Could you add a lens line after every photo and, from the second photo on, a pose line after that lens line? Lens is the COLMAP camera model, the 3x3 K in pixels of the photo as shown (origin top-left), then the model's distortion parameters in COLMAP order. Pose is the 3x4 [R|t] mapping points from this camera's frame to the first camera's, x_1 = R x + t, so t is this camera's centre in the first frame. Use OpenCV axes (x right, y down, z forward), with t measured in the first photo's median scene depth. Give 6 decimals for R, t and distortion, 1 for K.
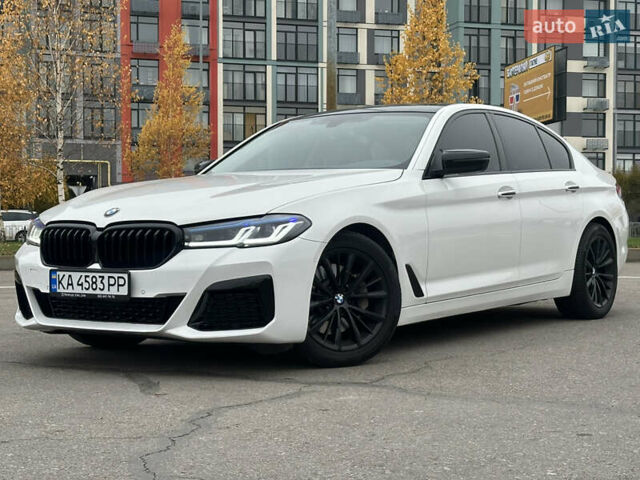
lens RADIAL K [[1218.0, 0, 320.0], [0, 1218.0, 240.0], [0, 0, 1]] dist [0.052370, 0.263285]
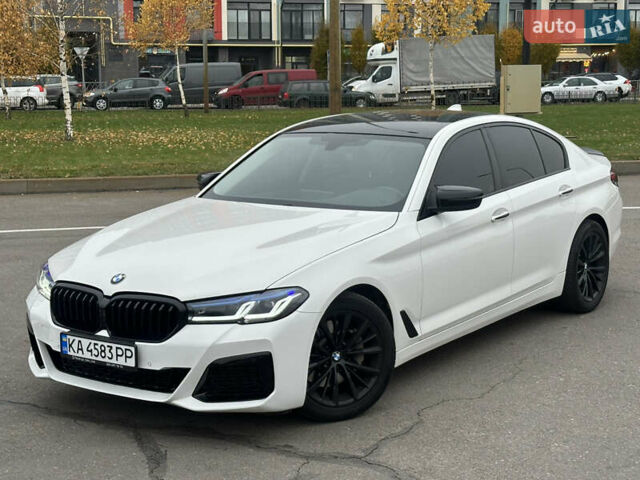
lens RADIAL K [[1218.0, 0, 320.0], [0, 1218.0, 240.0], [0, 0, 1]] dist [0.052370, 0.263285]
pose [[0.999963, -0.005518, -0.006645, 0.009351], [0.006461, 0.988427, 0.151563, -0.211940], [0.005732, -0.151600, 0.988425, -0.024109]]
